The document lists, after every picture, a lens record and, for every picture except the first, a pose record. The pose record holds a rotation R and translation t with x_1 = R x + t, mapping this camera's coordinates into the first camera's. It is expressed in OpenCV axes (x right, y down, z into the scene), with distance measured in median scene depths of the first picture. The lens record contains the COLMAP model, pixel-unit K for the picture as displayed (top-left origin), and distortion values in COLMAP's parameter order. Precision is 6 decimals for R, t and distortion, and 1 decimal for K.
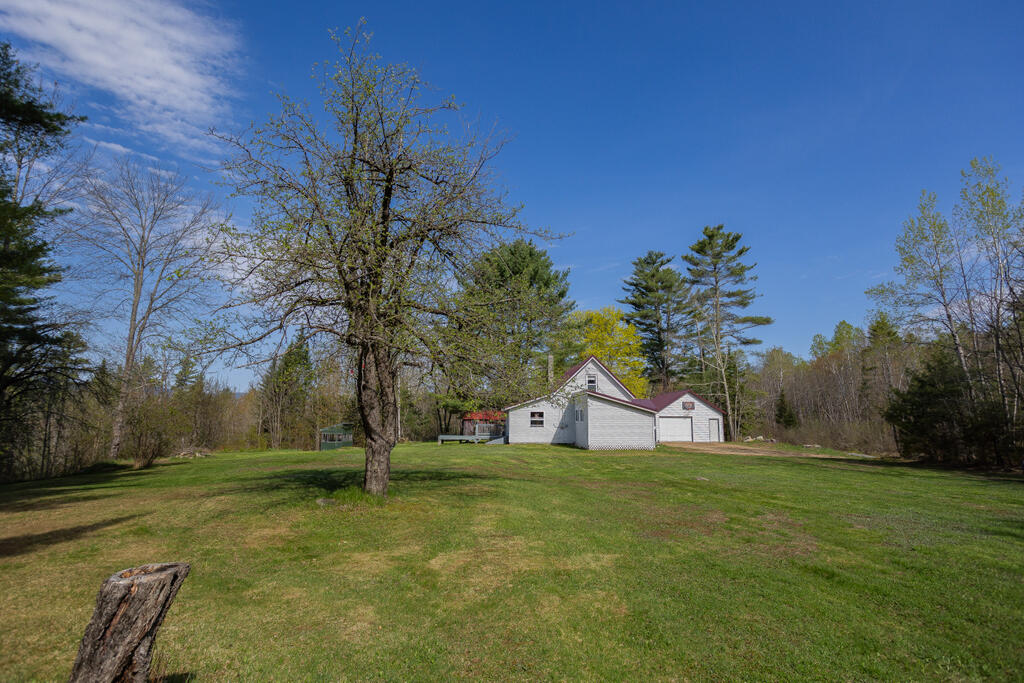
lens RADIAL K [[486.7, 0, 511.9], [0, 486.7, 332.9], [0, 0, 1]] dist [-0.047946, 0.027737]
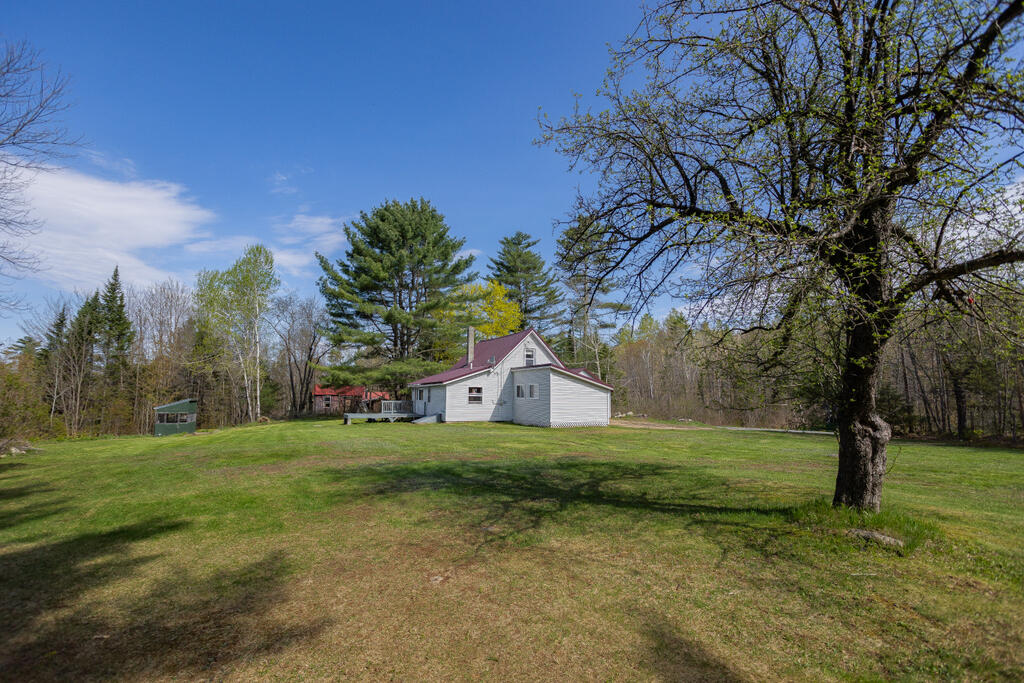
lens RADIAL K [[486.7, 0, 511.9], [0, 486.7, 332.9], [0, 0, 1]] dist [-0.047946, 0.027737]
pose [[0.930505, 0.048254, 0.363088, -0.161864], [-0.064470, 0.997385, 0.032670, 0.019012], [-0.360562, -0.053808, 0.931182, 0.092703]]
